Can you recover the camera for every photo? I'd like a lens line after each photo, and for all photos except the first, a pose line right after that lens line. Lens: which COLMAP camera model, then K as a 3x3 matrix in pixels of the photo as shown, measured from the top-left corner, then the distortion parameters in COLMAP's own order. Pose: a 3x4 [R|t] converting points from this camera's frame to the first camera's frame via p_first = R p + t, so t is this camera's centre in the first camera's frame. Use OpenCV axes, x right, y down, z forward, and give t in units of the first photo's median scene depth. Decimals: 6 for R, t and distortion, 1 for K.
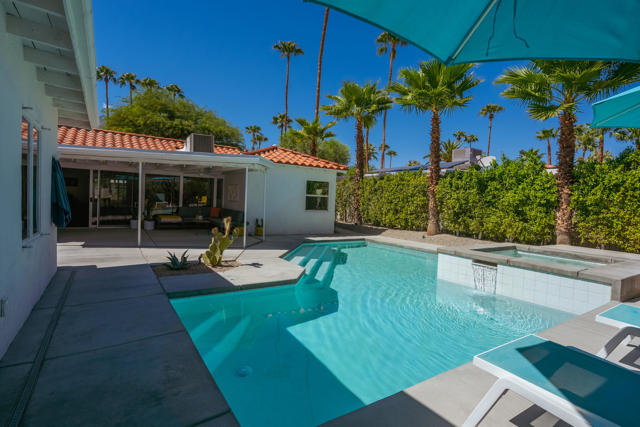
lens RADIAL K [[314.3, 0, 320.0], [0, 314.3, 213.5], [0, 0, 1]] dist [-0.000330, -0.000015]
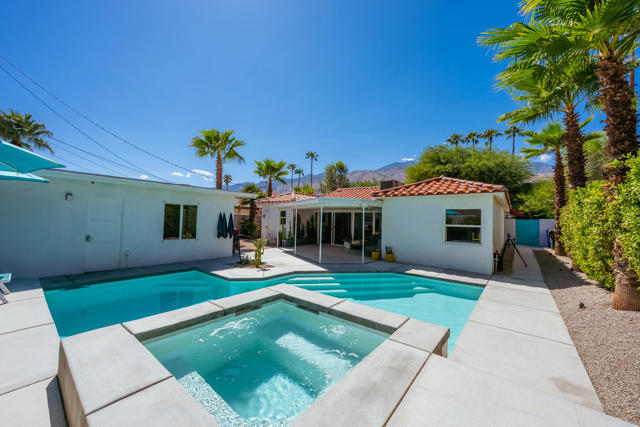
lens RADIAL K [[244.7, 0, 321.7], [0, 244.7, 219.6], [0, 0, 1]] dist [-0.000117, -0.000038]
pose [[0.307958, -0.033481, -0.950811, 0.623444], [-0.047161, 0.997615, -0.050405, -0.025122], [0.950230, 0.060364, 0.305645, 0.518082]]
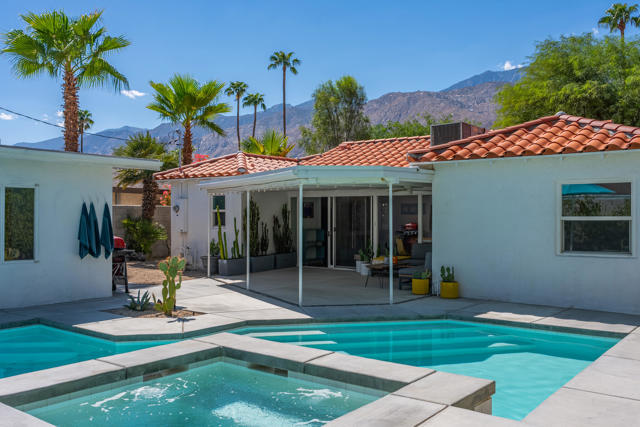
lens RADIAL K [[594.9, 0, 320.0], [0, 594.9, 213.5], [0, 0, 1]] dist [0.001765, 0.006933]
pose [[0.318950, -0.041315, -0.946871, 0.753297], [-0.022293, 0.998446, -0.051074, -0.017221], [0.947509, 0.037399, 0.317533, 0.495410]]
